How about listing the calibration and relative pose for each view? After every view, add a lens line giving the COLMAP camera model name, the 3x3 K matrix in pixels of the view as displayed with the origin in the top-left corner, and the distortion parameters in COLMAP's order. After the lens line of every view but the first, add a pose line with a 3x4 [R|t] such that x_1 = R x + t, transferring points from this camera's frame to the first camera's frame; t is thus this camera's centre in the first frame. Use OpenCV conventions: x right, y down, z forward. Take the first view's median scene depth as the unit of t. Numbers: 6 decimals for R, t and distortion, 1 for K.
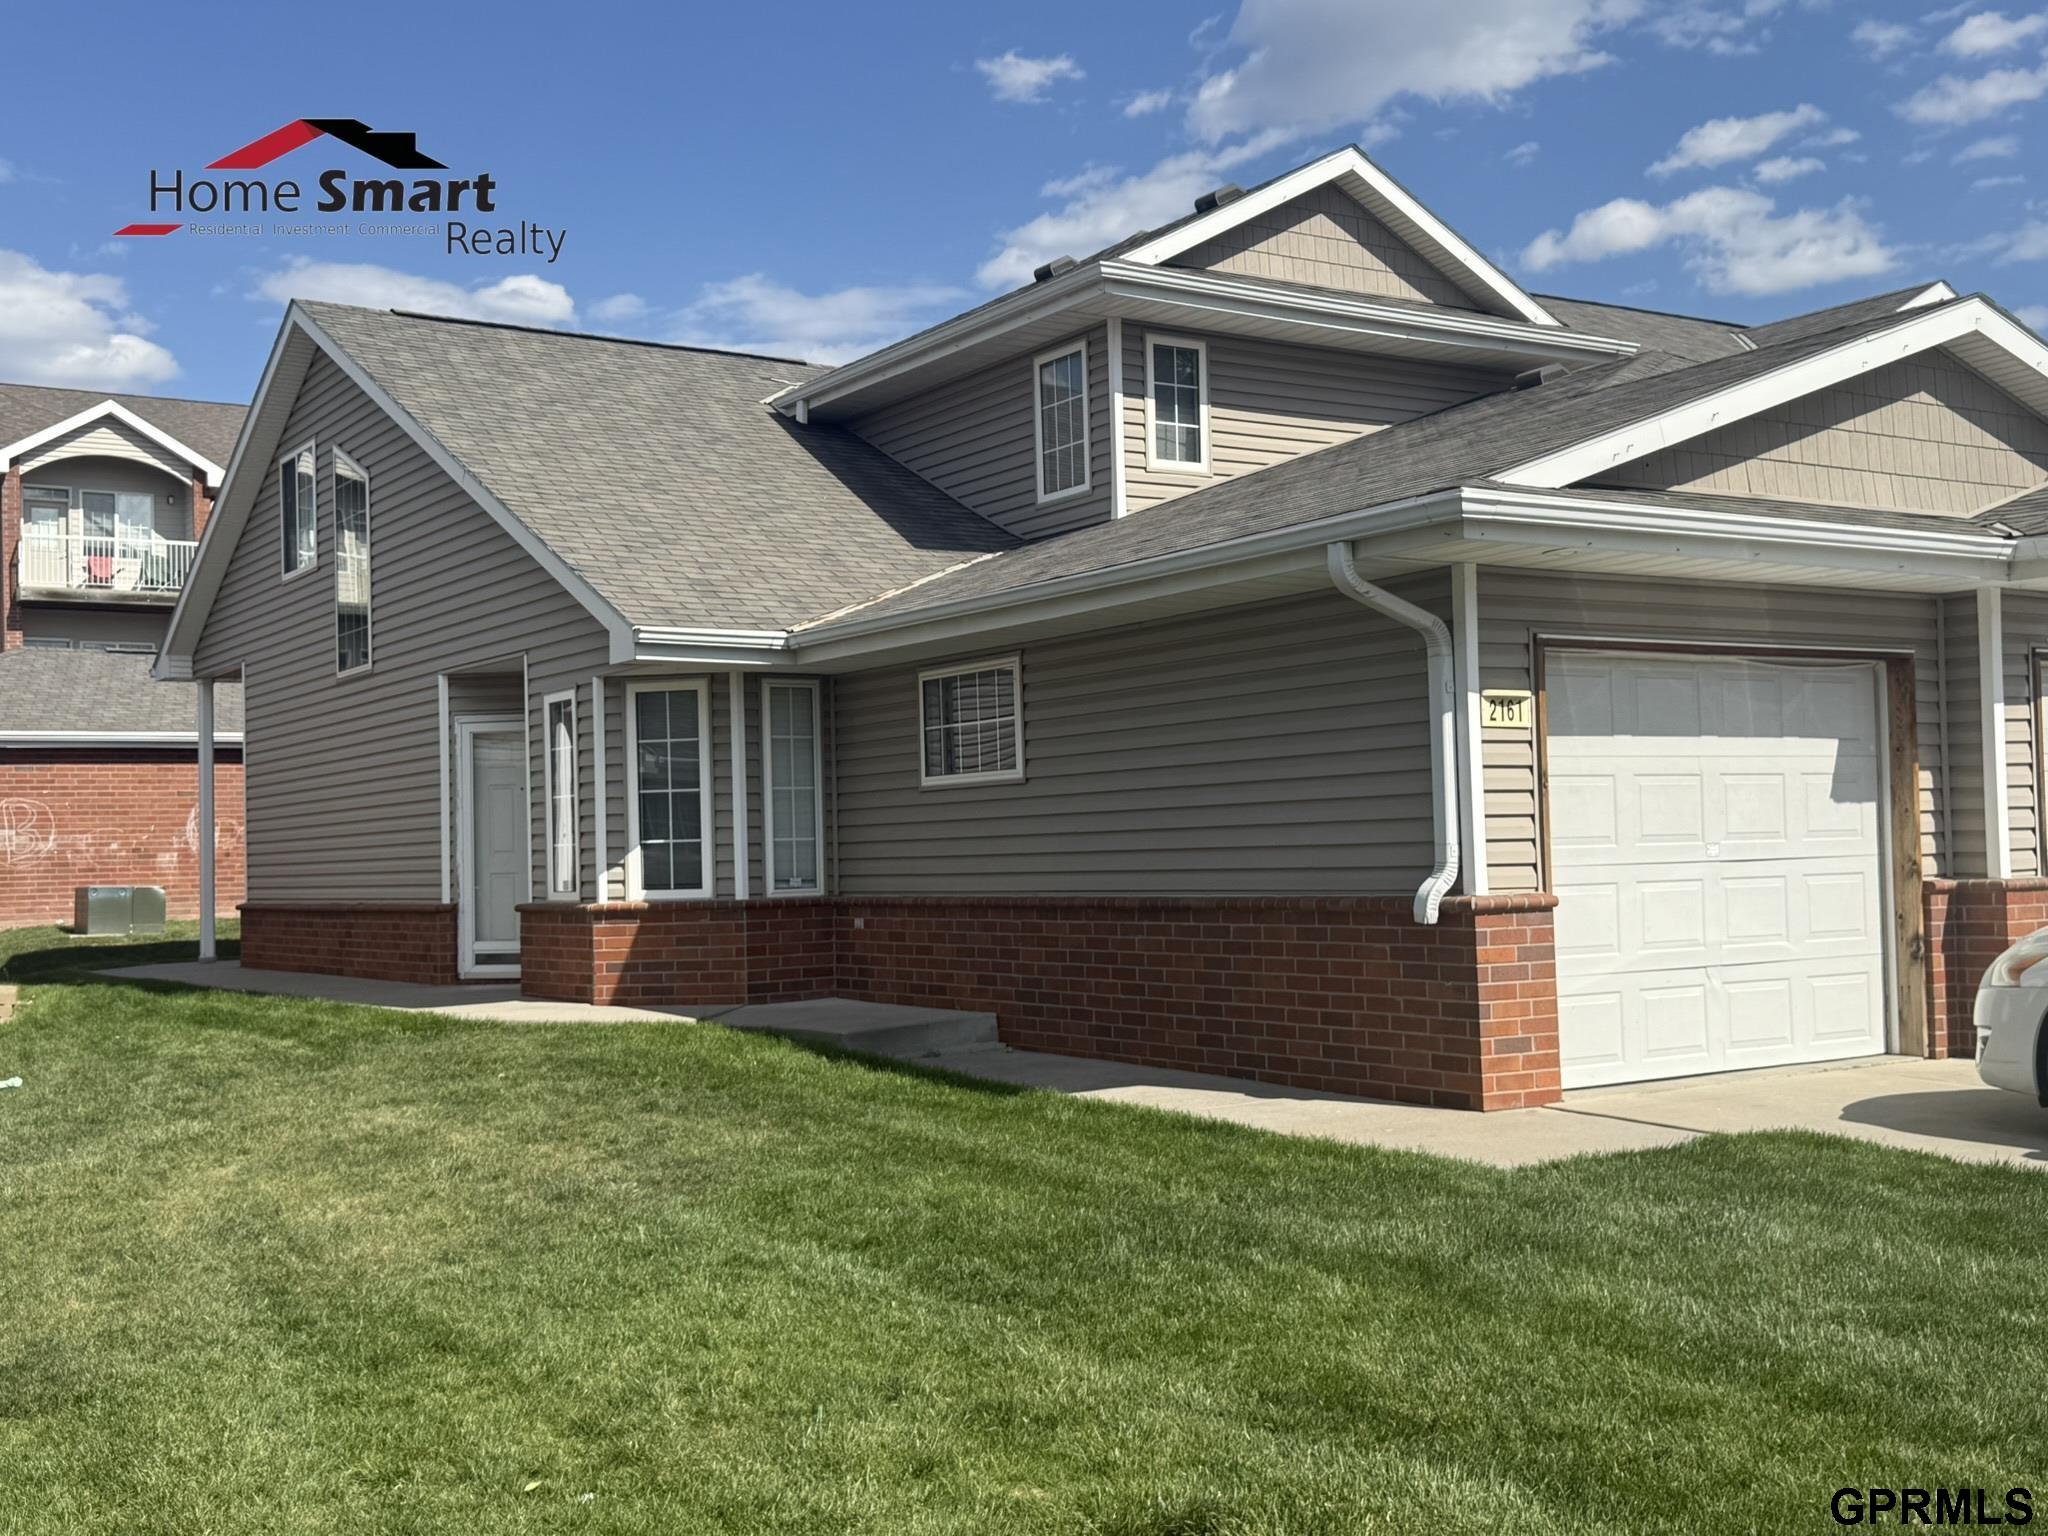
lens RADIAL K [[2302.0, 0, 1125.7], [0, 2302.0, 770.0], [0, 0, 1]] dist [0.094369, 0.357510]
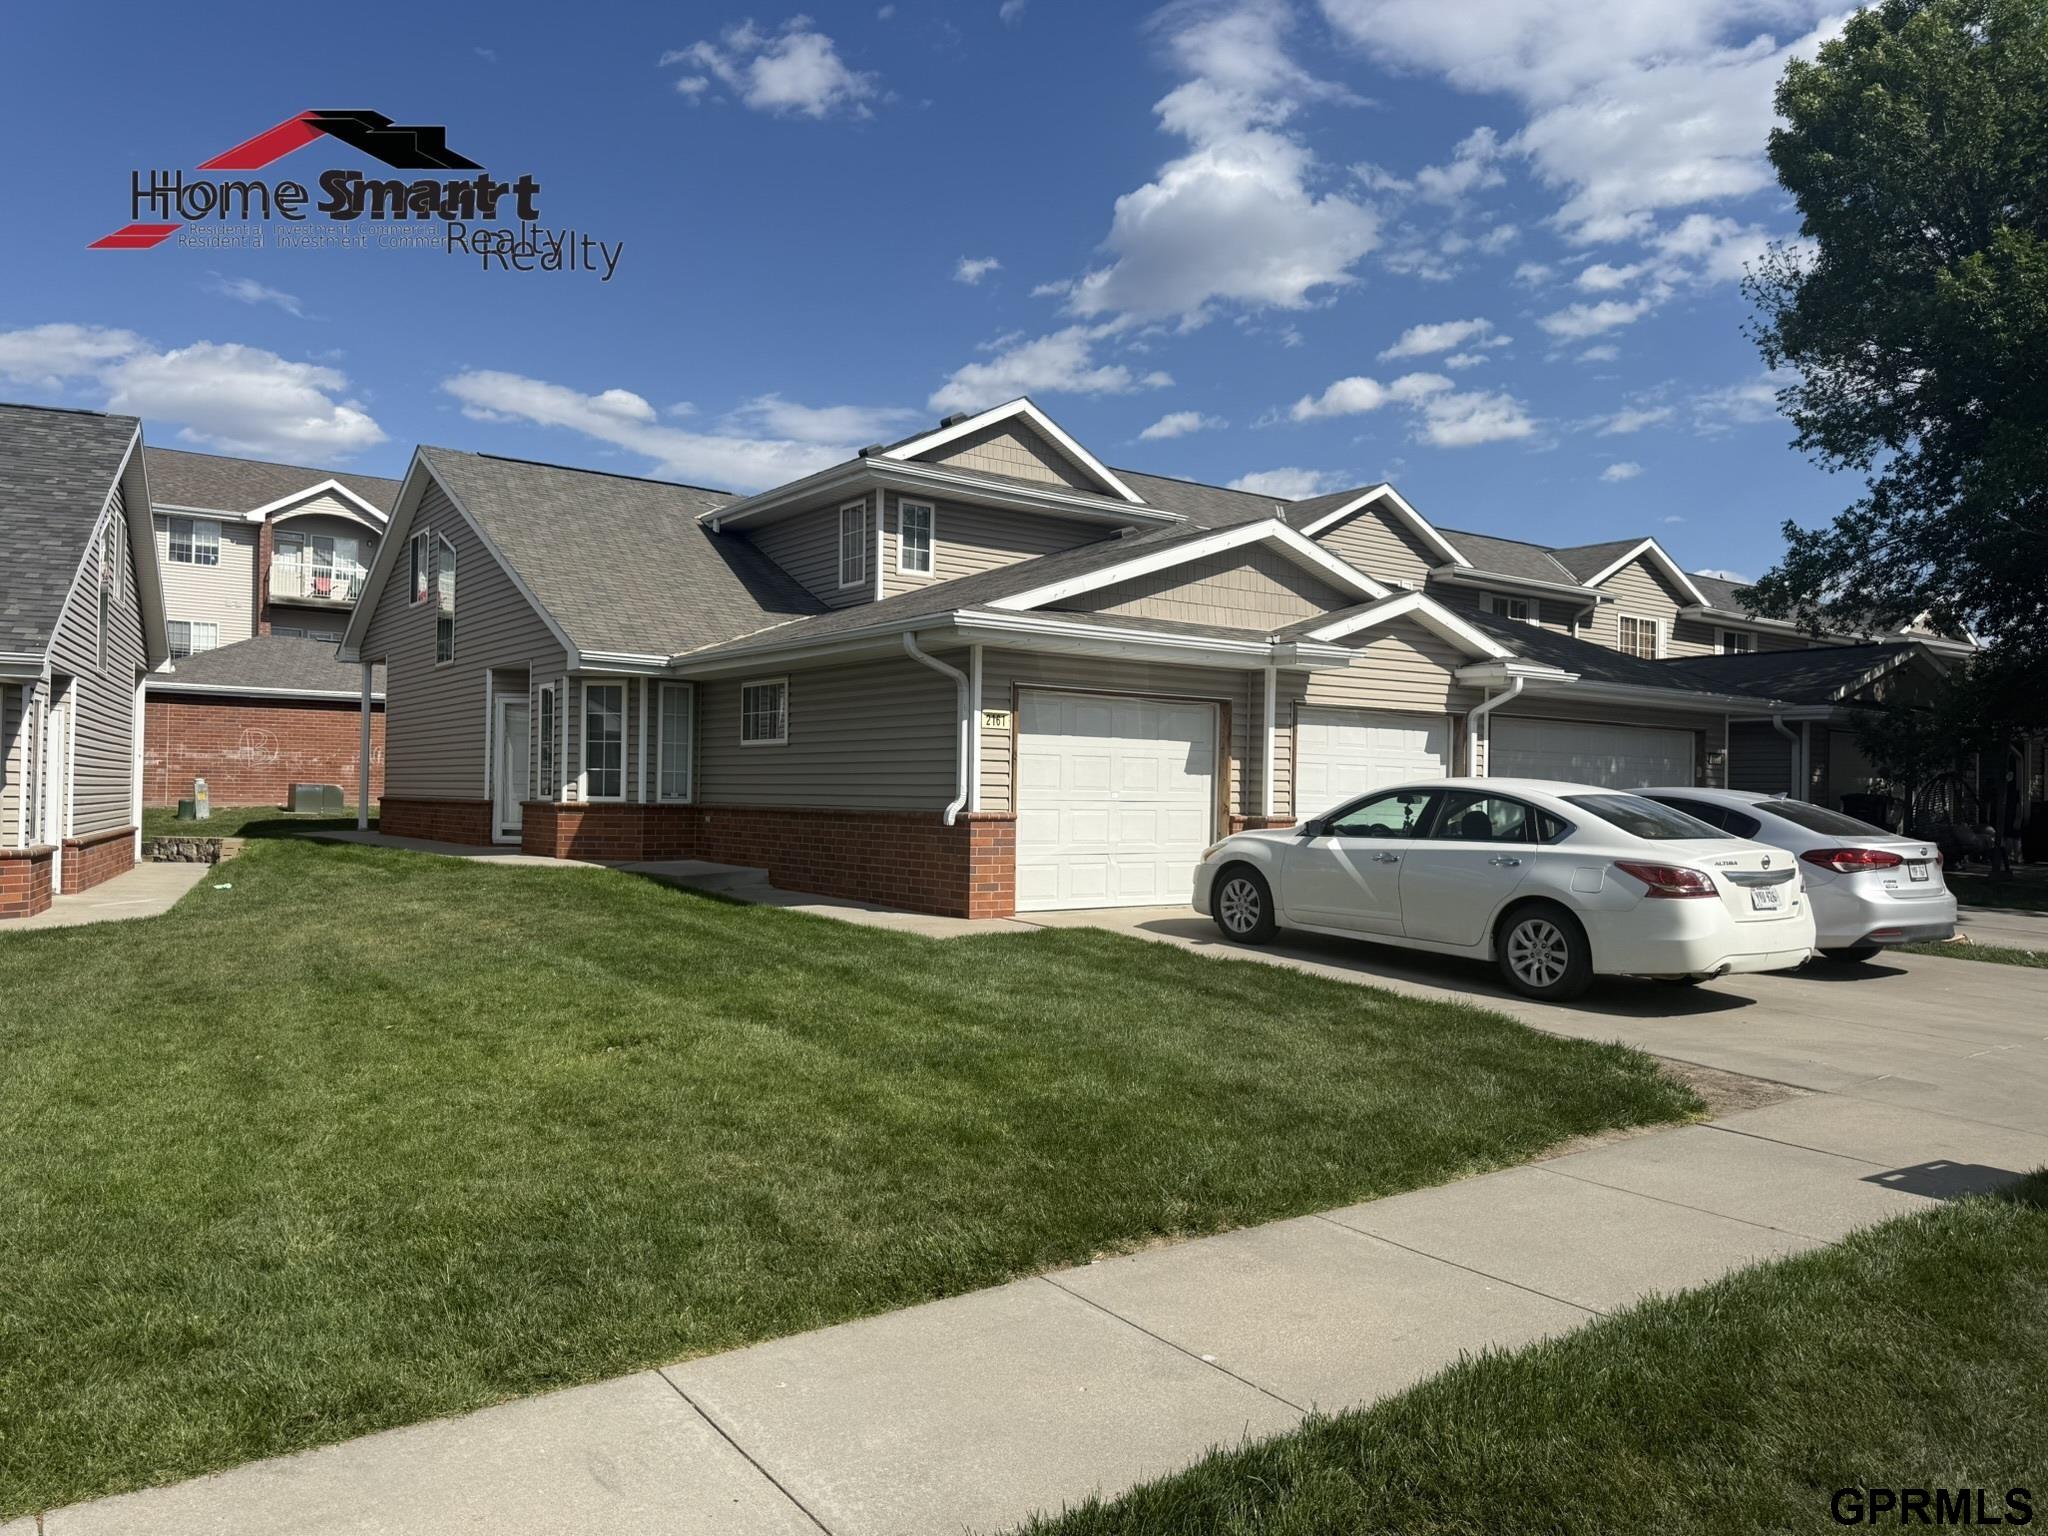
lens RADIAL K [[1391.3, 0, 1029.6], [0, 1391.3, 774.7], [0, 0, 1]] dist [0.101535, -0.001714]
pose [[0.997308, 0.043312, 0.059173, 0.070308], [-0.044624, 0.998782, 0.021032, -0.002971], [-0.058190, -0.023616, 0.998026, -0.112654]]
